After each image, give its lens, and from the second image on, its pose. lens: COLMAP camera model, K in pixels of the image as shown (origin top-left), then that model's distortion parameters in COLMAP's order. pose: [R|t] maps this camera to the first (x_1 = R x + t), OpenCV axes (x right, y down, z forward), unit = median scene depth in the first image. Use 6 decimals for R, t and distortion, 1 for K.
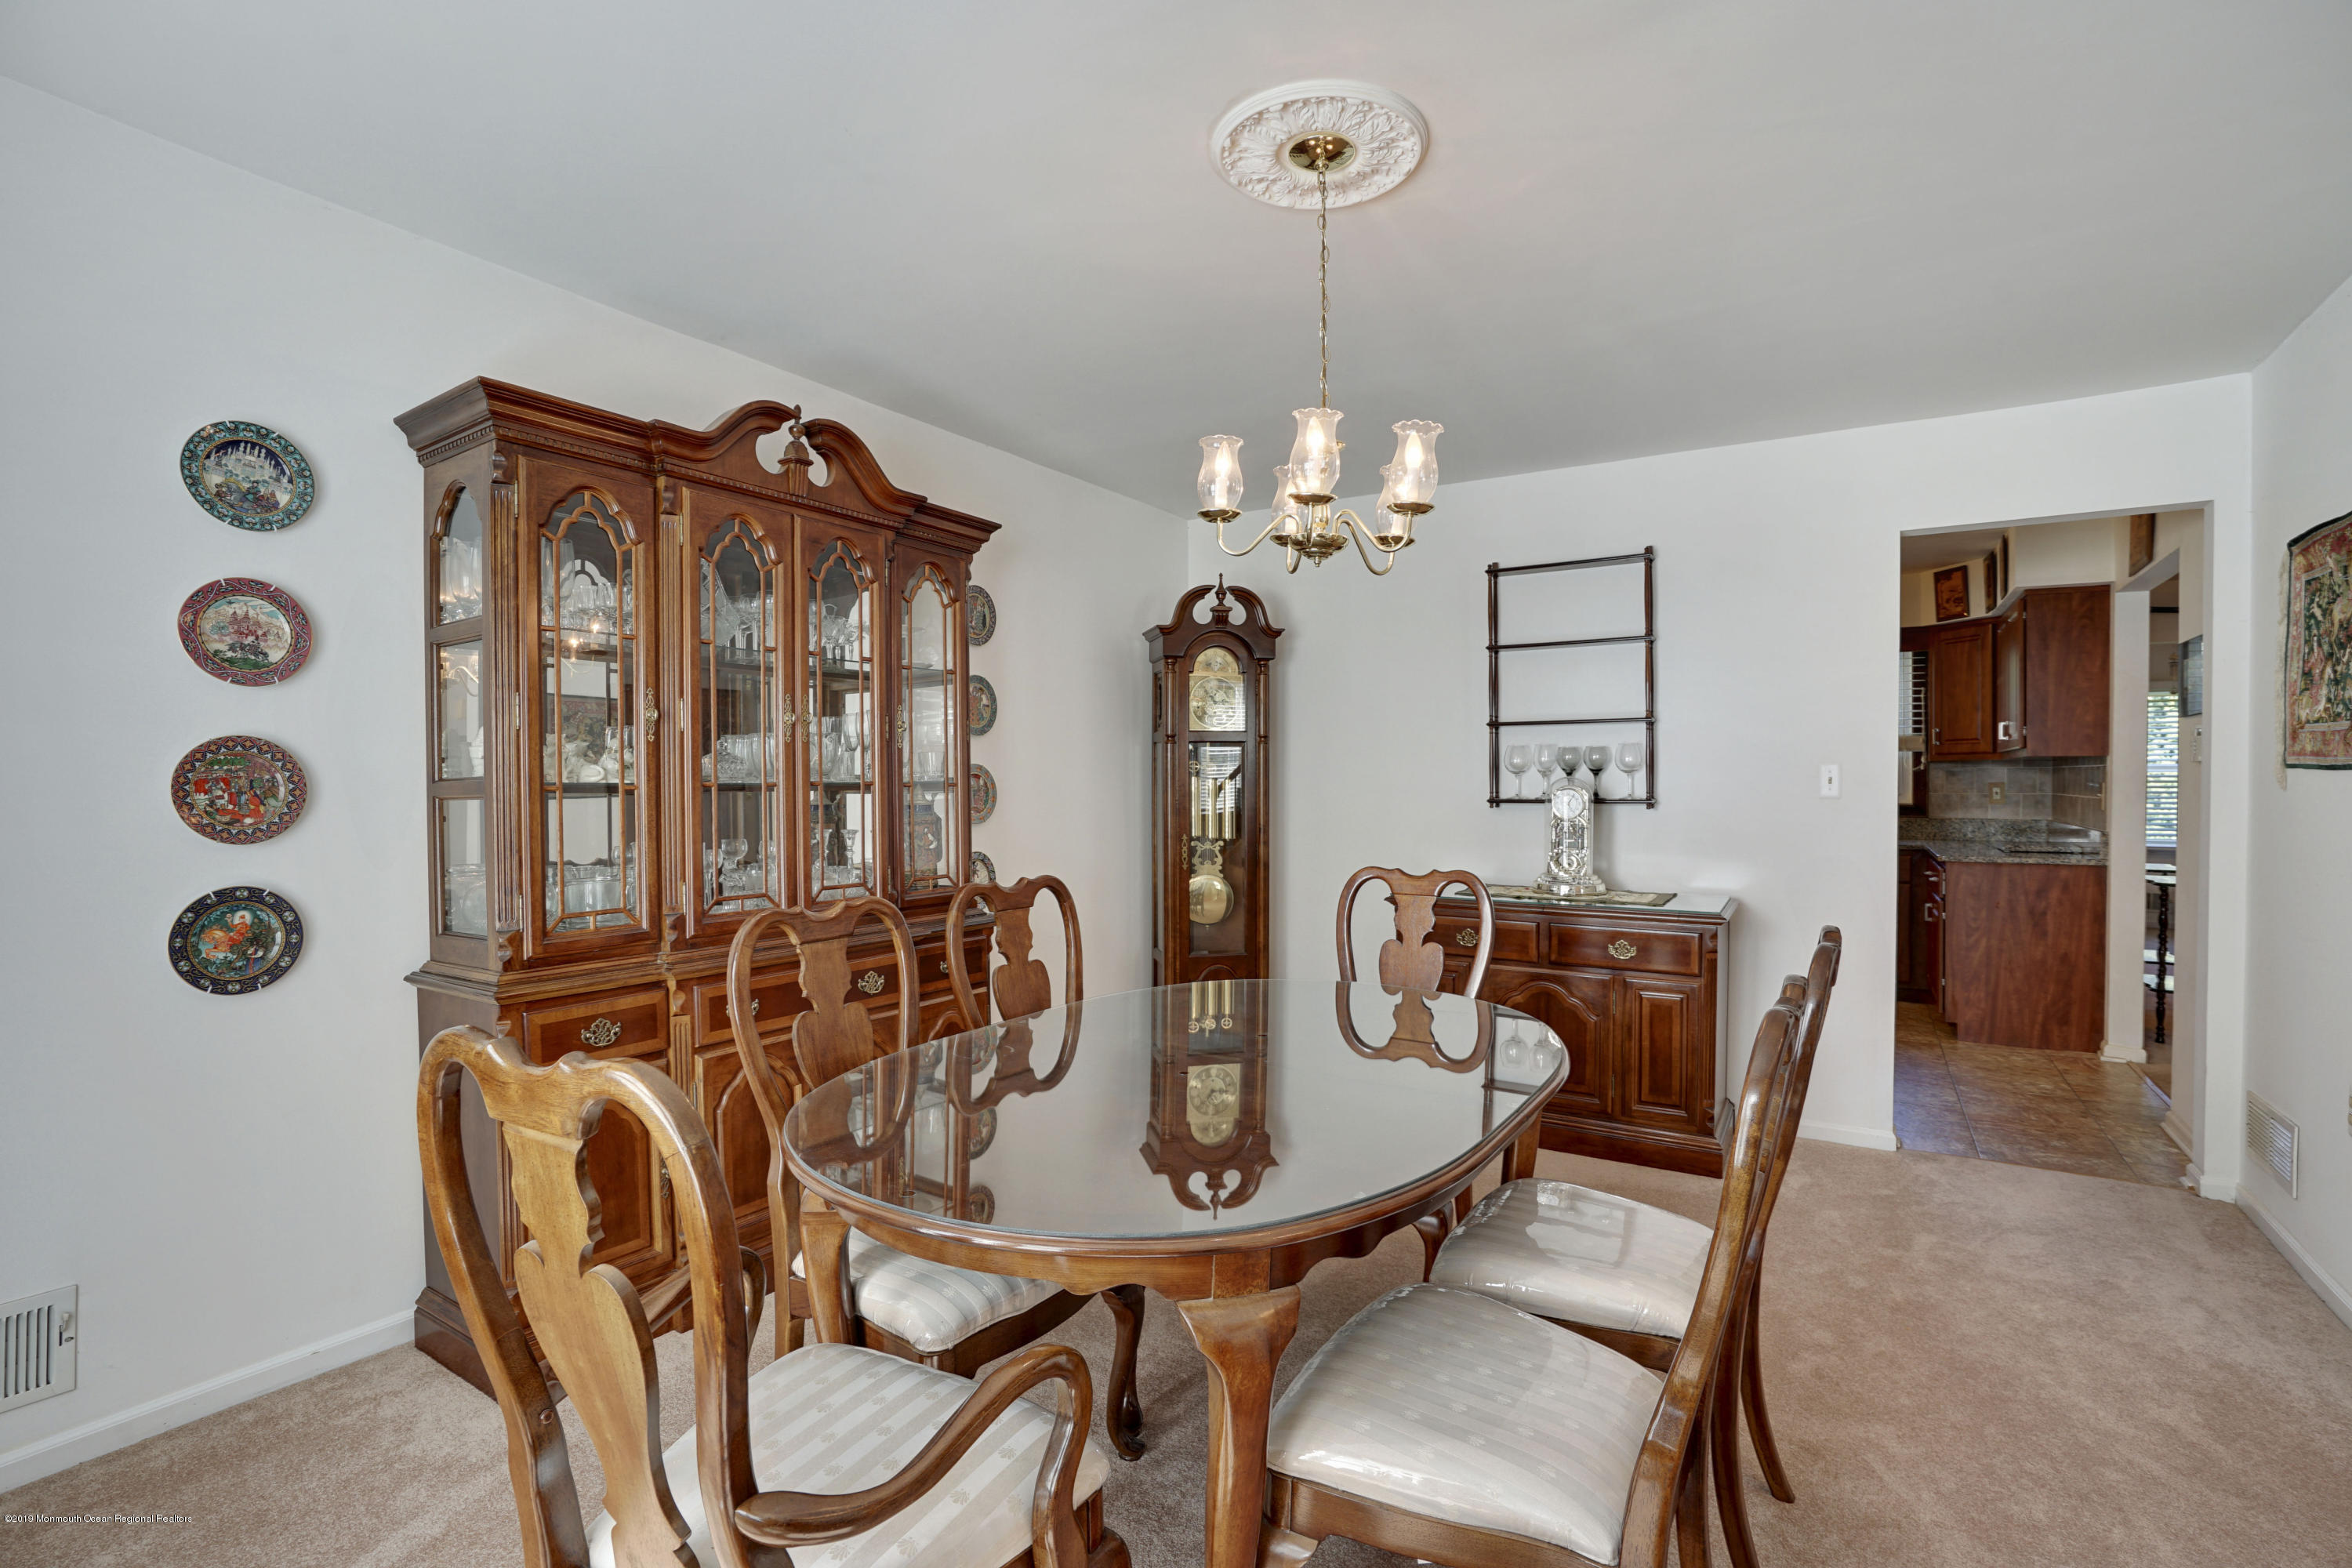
lens RADIAL K [[1089.1, 0, 1178.9], [0, 1089.1, 793.5], [0, 0, 1]] dist [-0.046755, 0.017562]
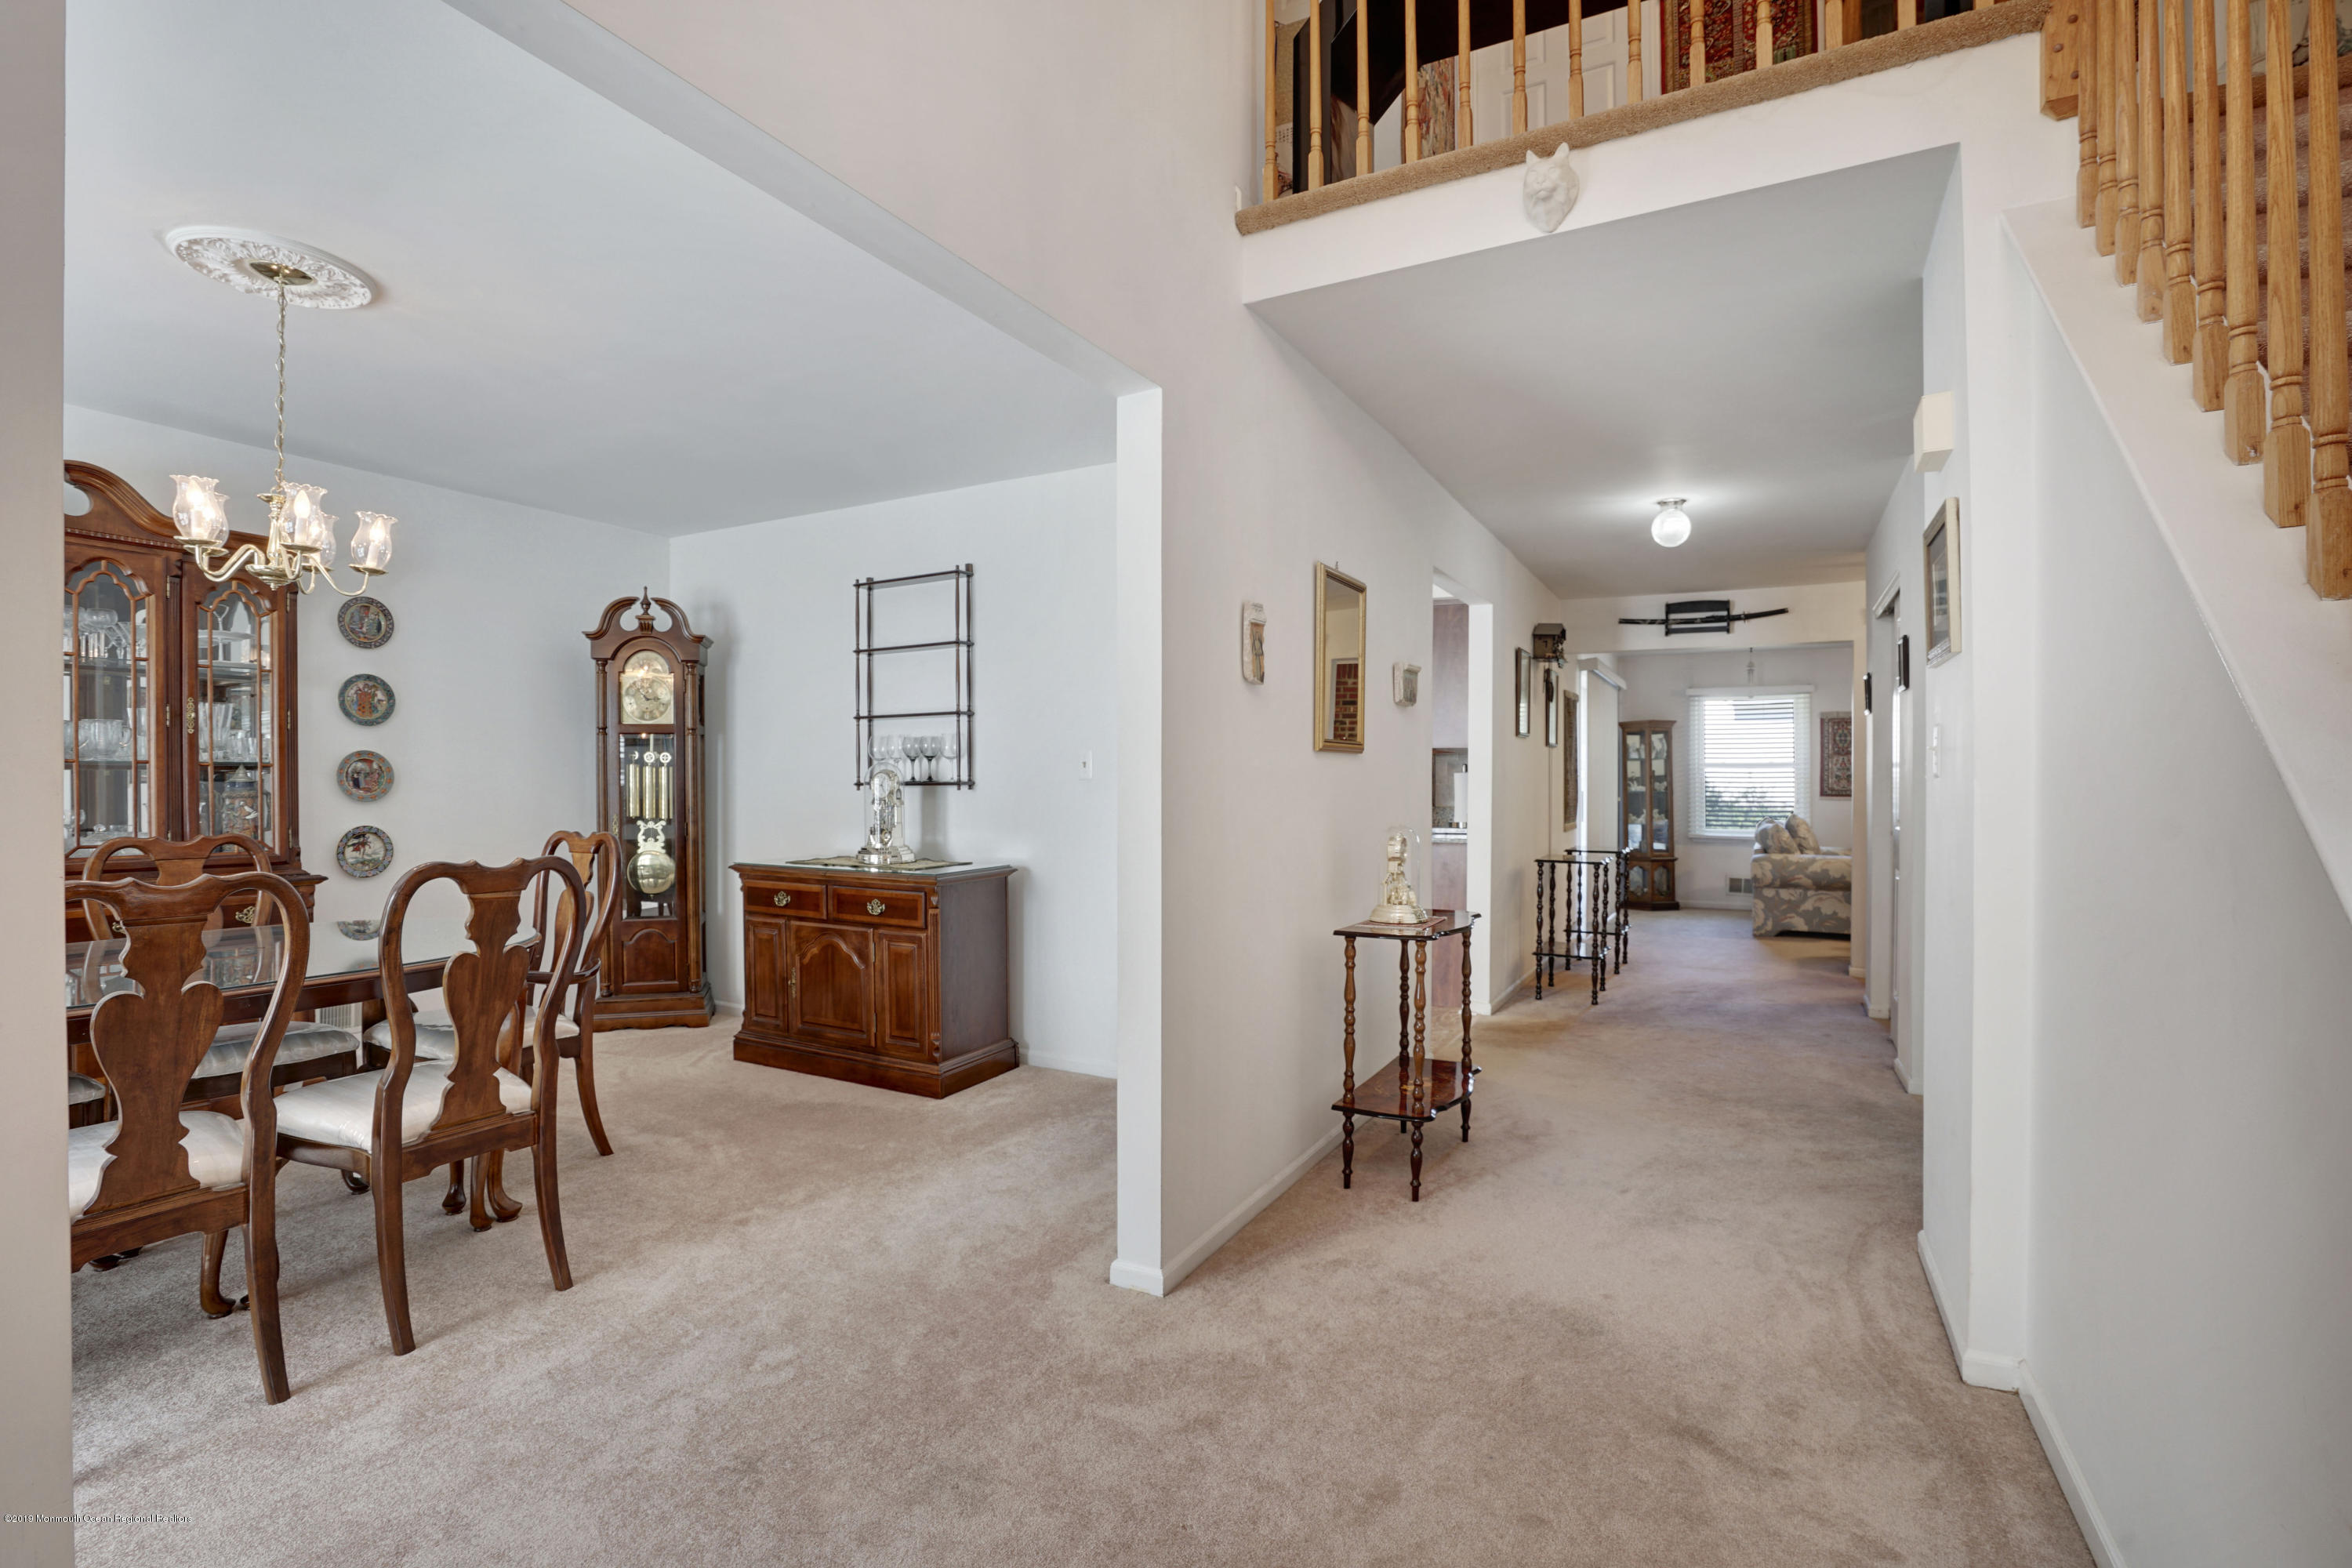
lens RADIAL K [[1089.1, 0, 1175.5], [0, 1089.1, 793.0], [0, 0, 1]] dist [-0.046755, 0.017562]
pose [[0.998193, -0.000765, 0.060089, 0.568329], [0.001034, 0.999990, -0.004448, 0.022361], [-0.060085, 0.004502, 0.998183, -0.173158]]
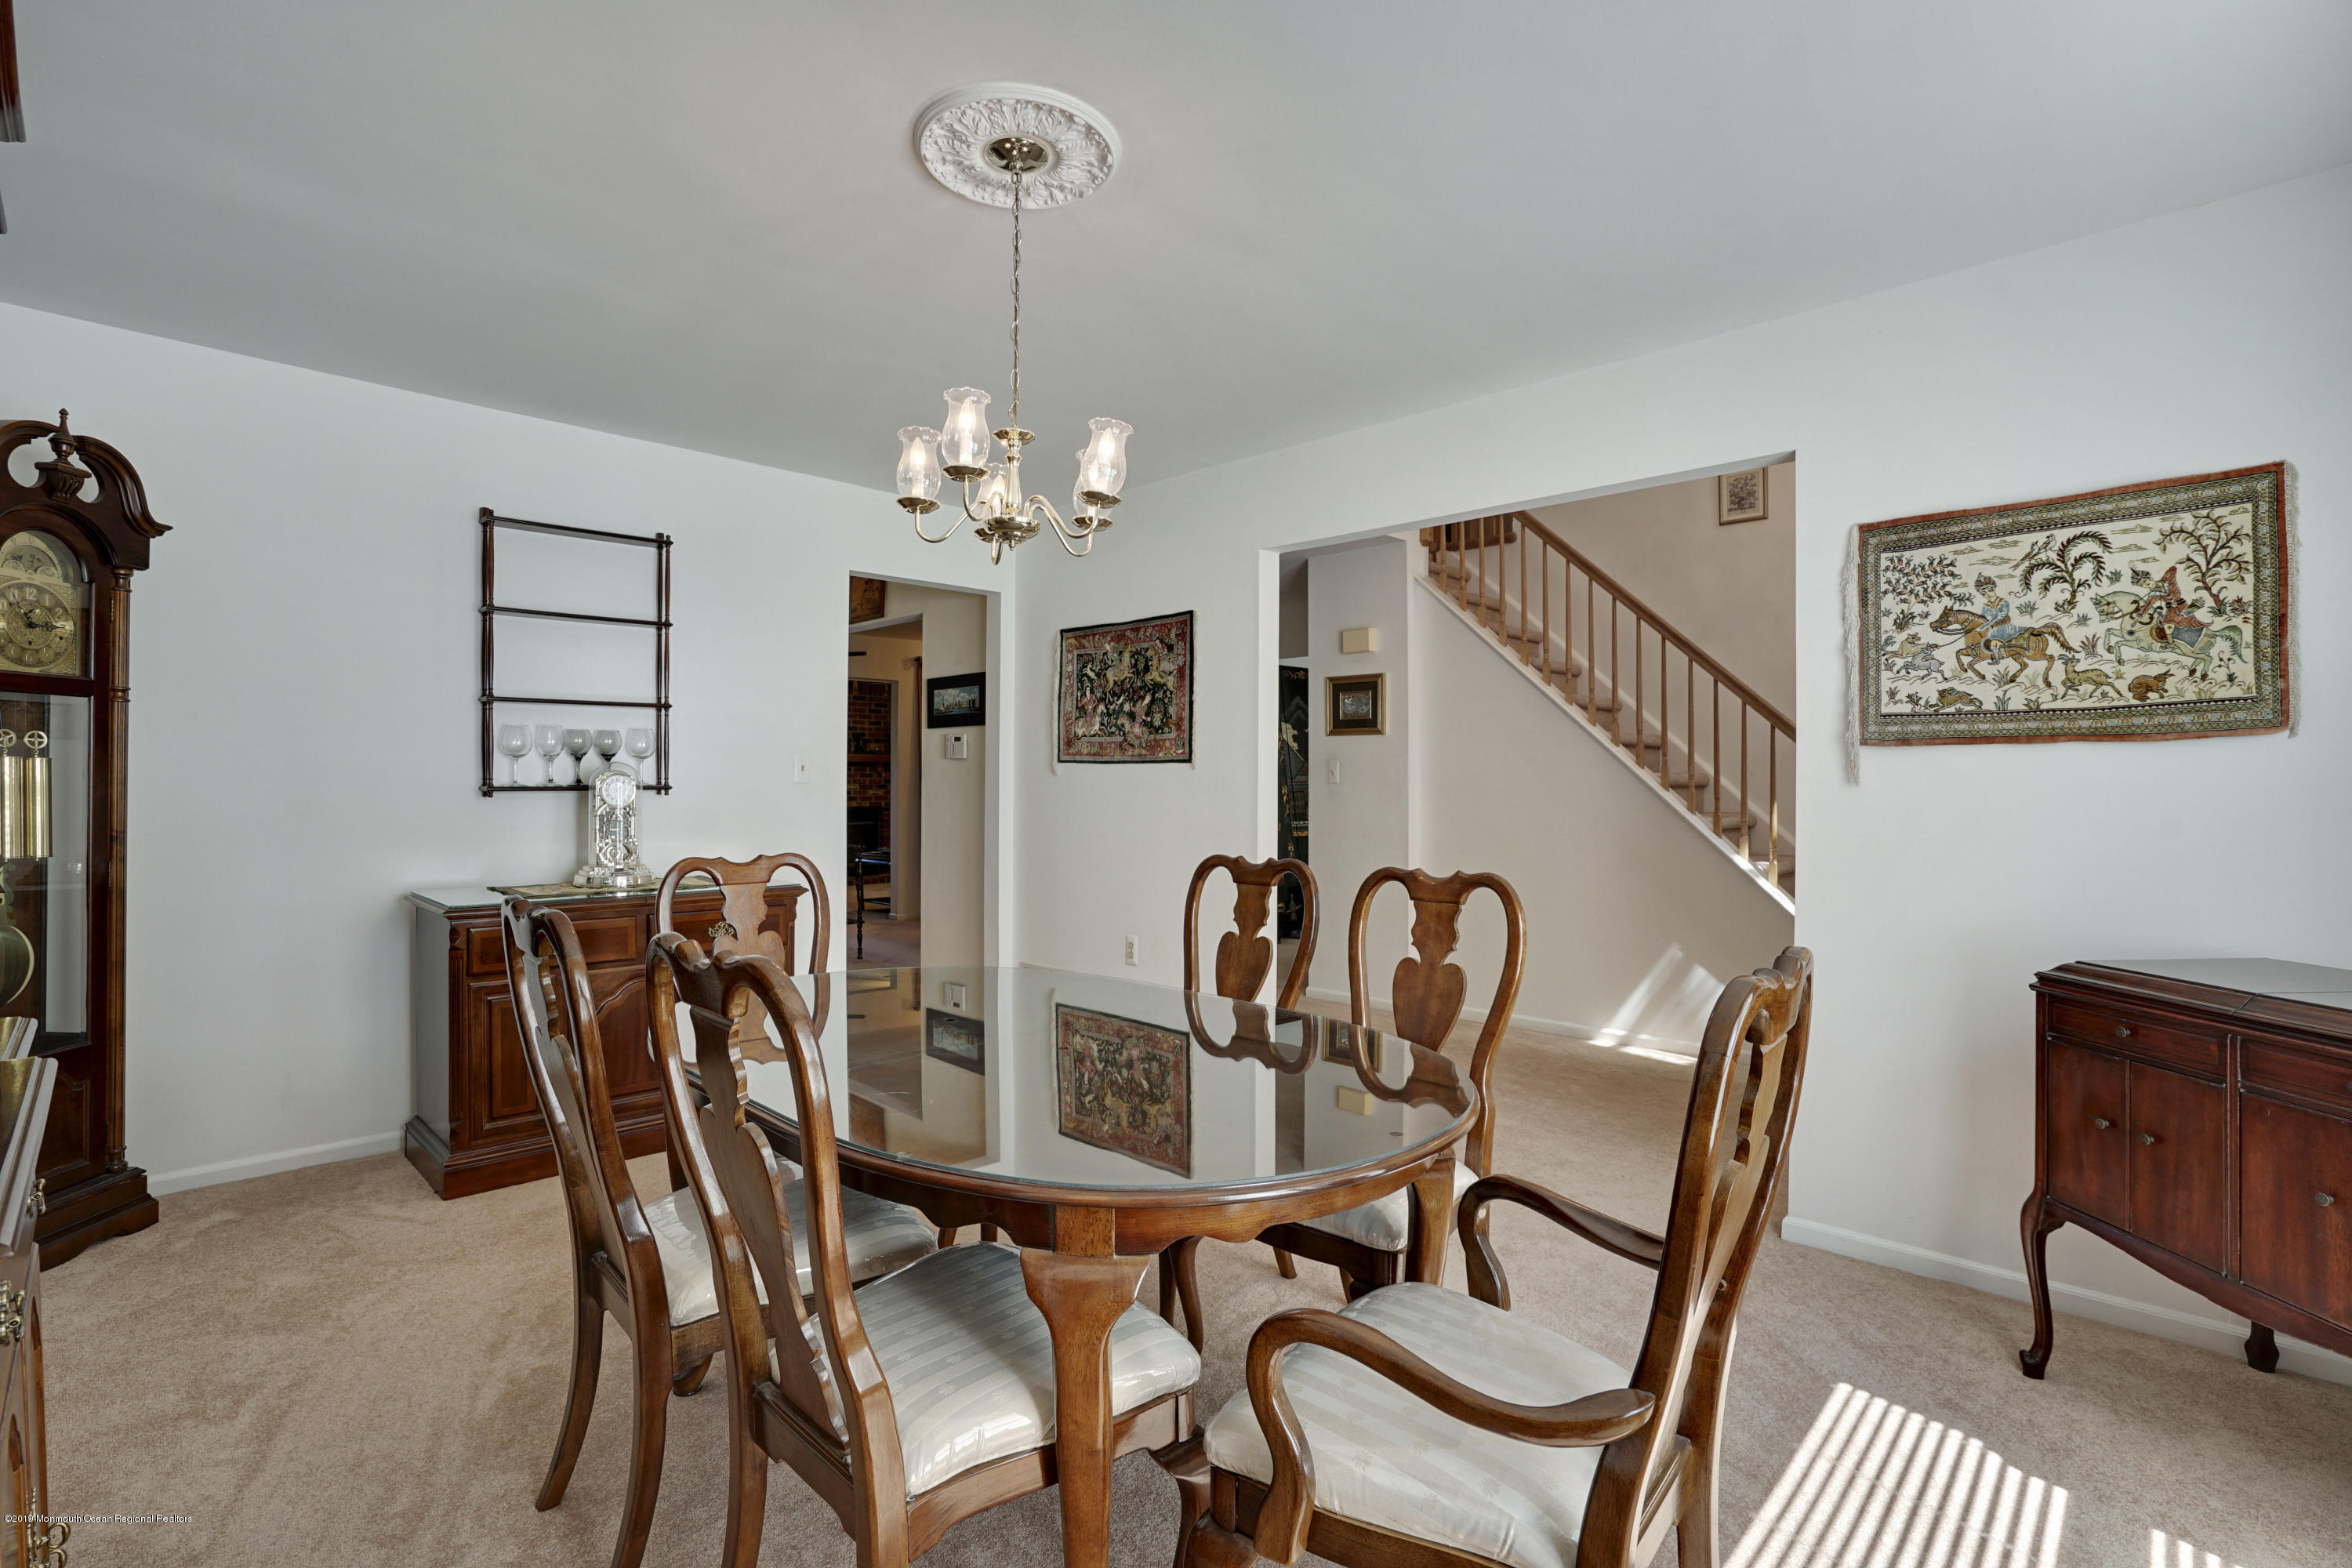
lens RADIAL K [[1089.1, 0, 1179.9], [0, 1089.1, 781.5], [0, 0, 1]] dist [-0.046755, 0.017562]
pose [[0.215185, 0.000597, 0.976573, -0.425029], [0.009742, 0.999949, -0.002758, 0.008840], [-0.976525, 0.010107, 0.215169, 0.304928]]
